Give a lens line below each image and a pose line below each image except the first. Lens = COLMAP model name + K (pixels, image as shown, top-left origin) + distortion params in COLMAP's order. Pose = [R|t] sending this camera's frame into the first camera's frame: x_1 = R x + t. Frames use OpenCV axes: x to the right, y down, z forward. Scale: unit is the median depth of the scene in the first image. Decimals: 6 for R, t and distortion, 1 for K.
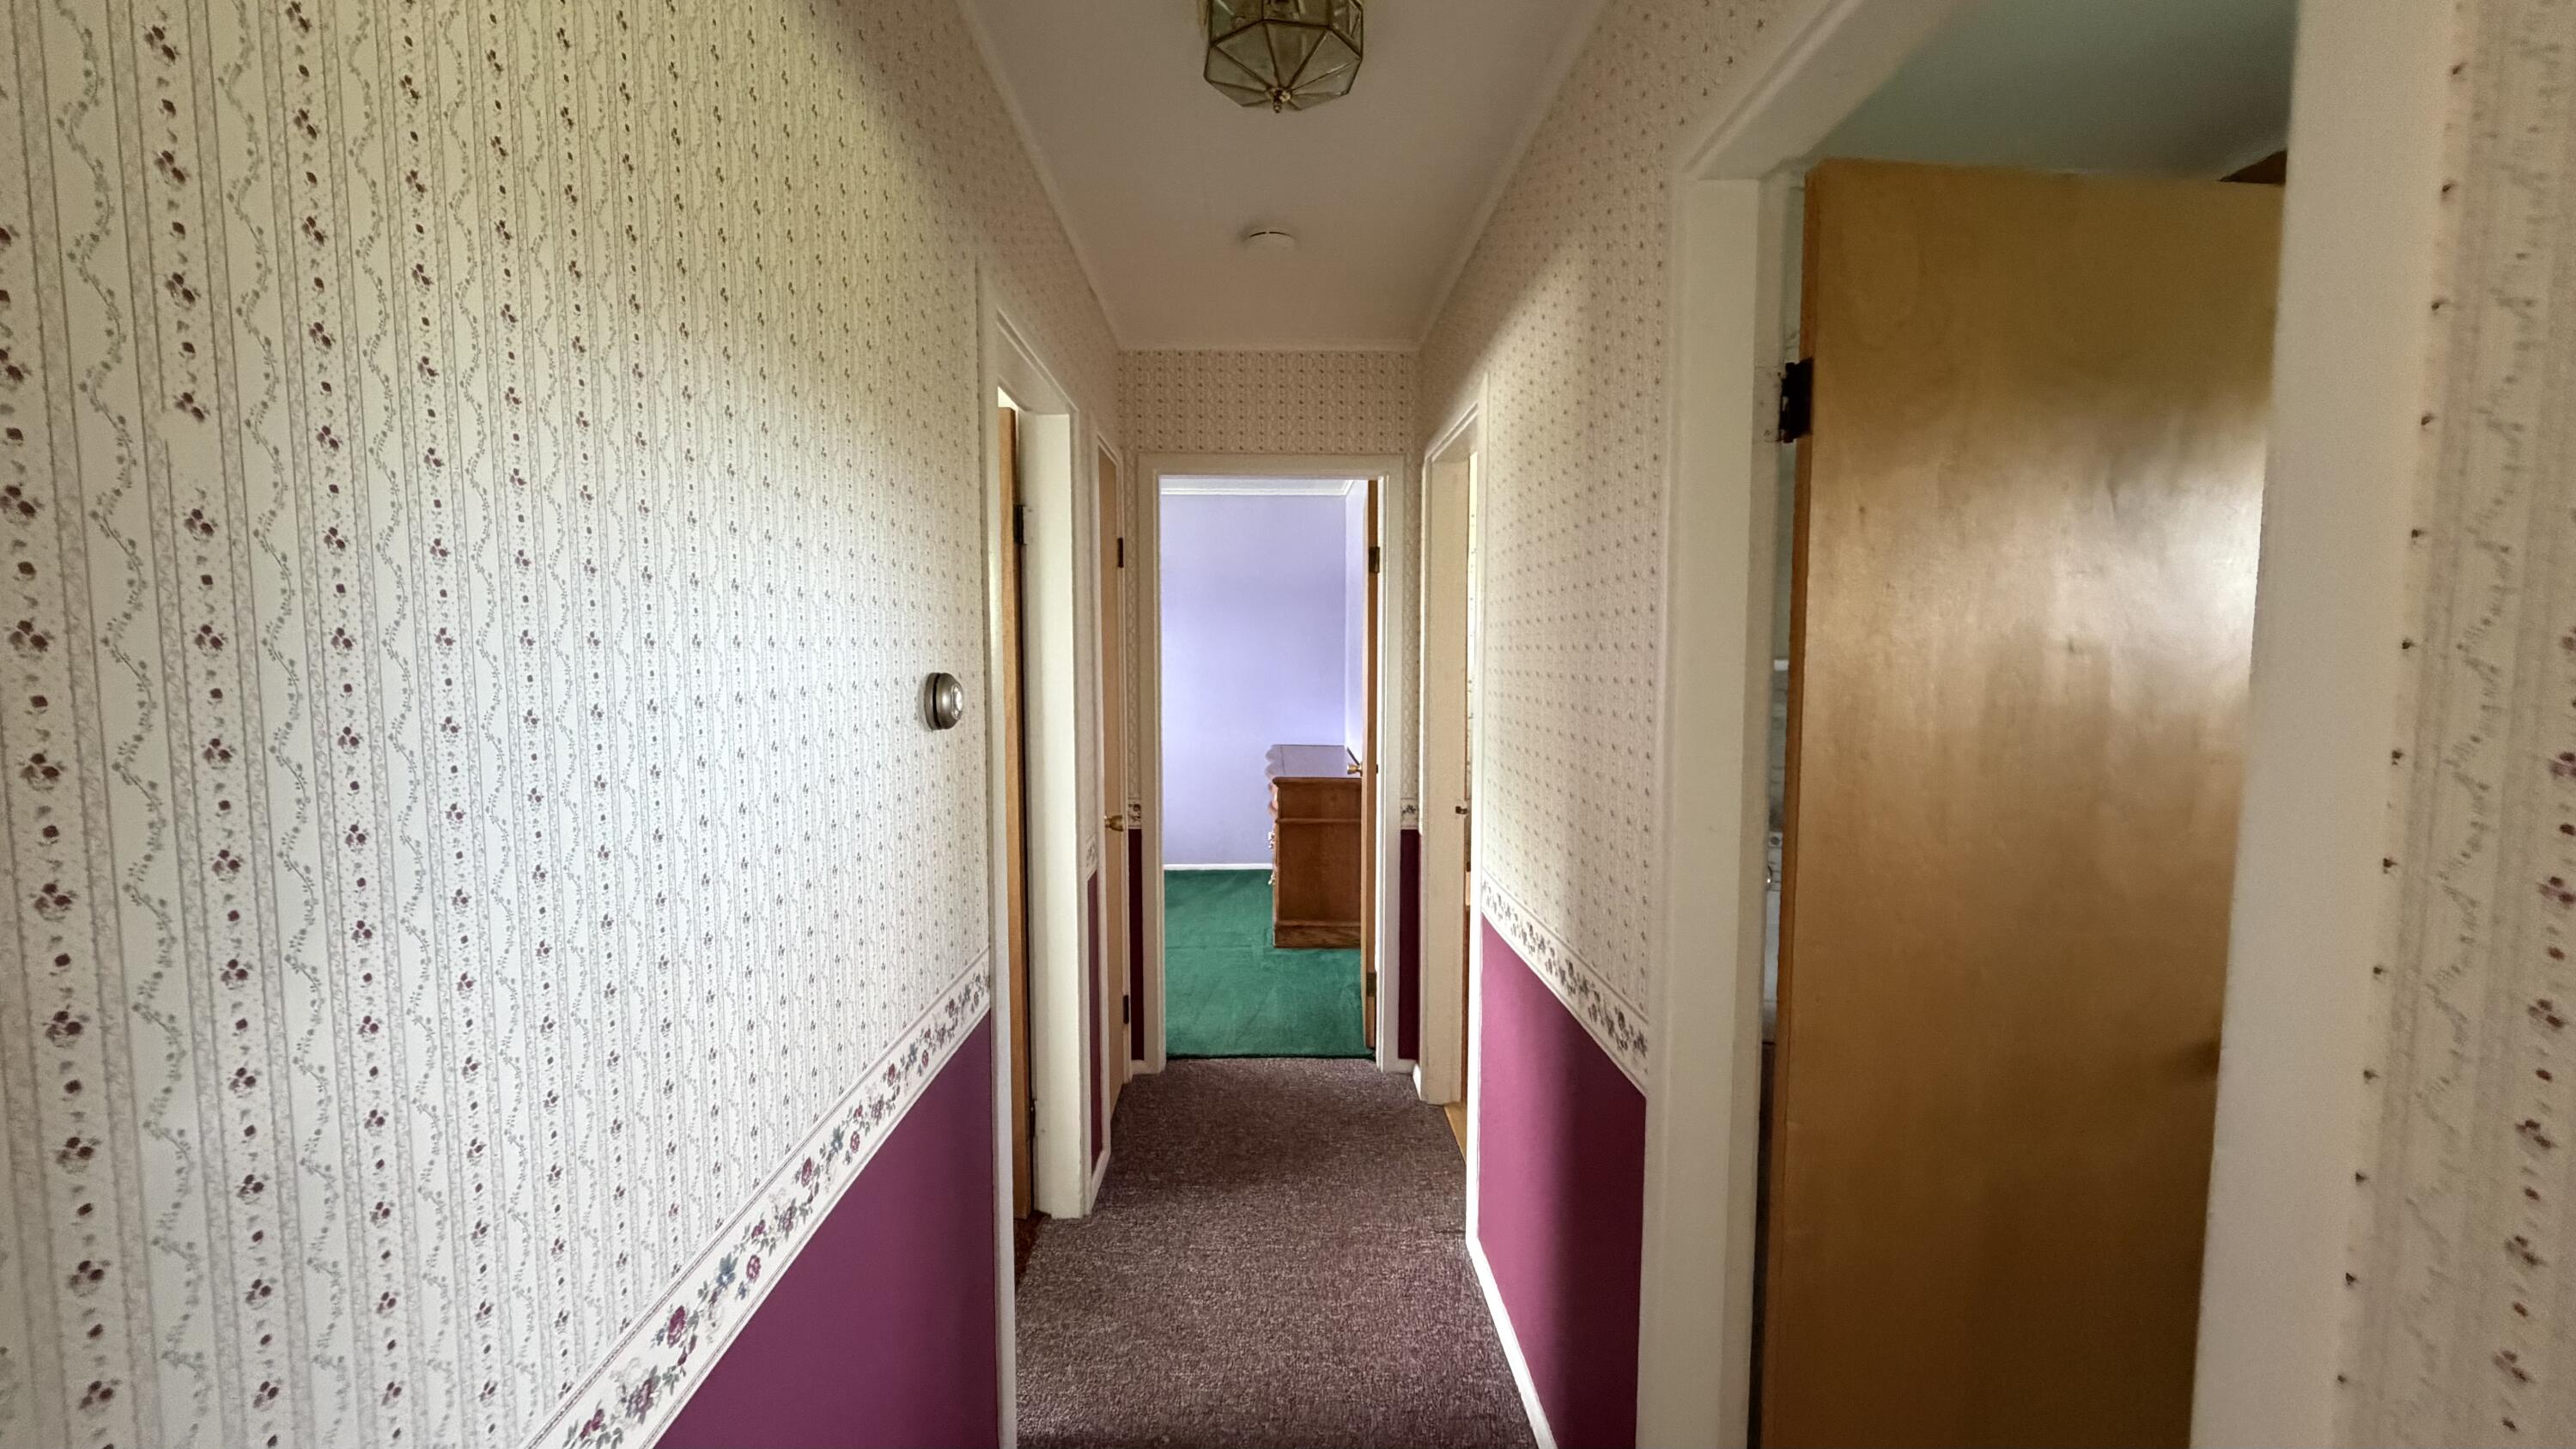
lens RADIAL K [[1026.5, 0, 1281.2], [0, 1026.5, 725.8], [0, 0, 1]] dist [0.000418, 0.000125]
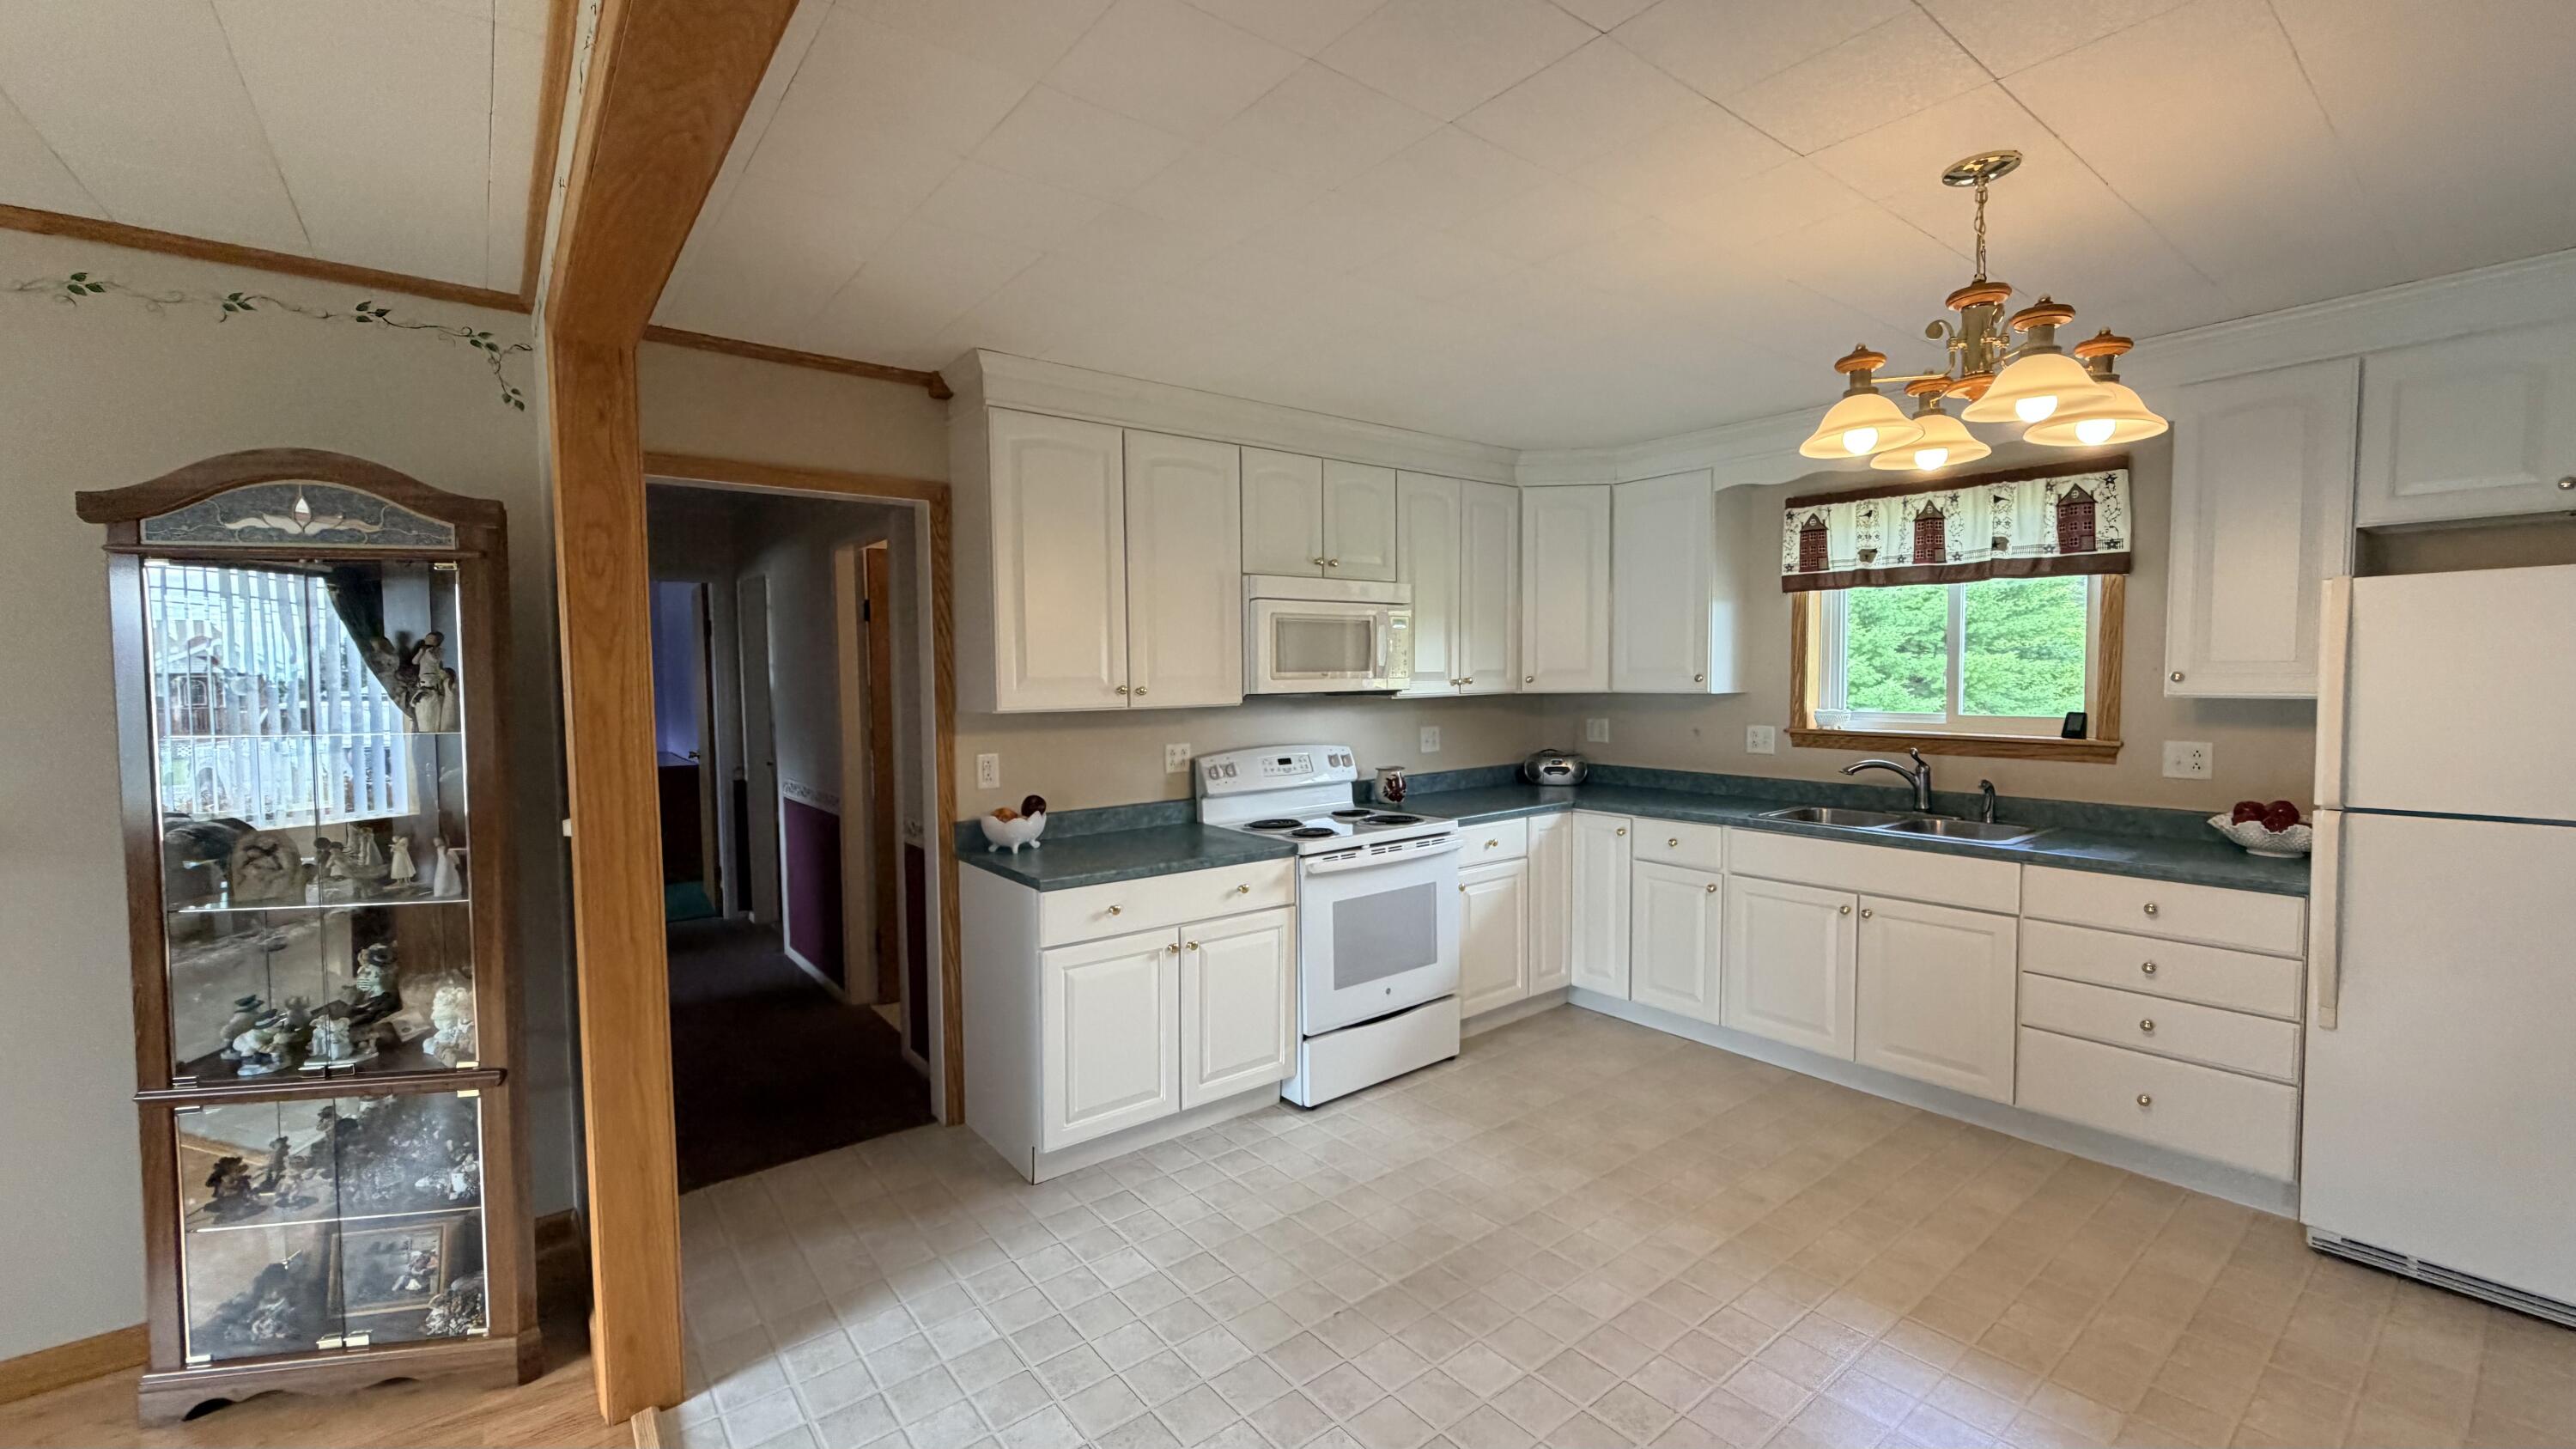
lens RADIAL K [[1026.5, 0, 1281.2], [0, 1026.5, 725.8], [0, 0, 1]] dist [0.000418, 0.000125]
pose [[0.796956, -0.042591, 0.602533, -0.203409], [0.057387, 0.998338, -0.005336, 0.073627], [-0.601305, 0.038830, 0.798076, -1.038961]]
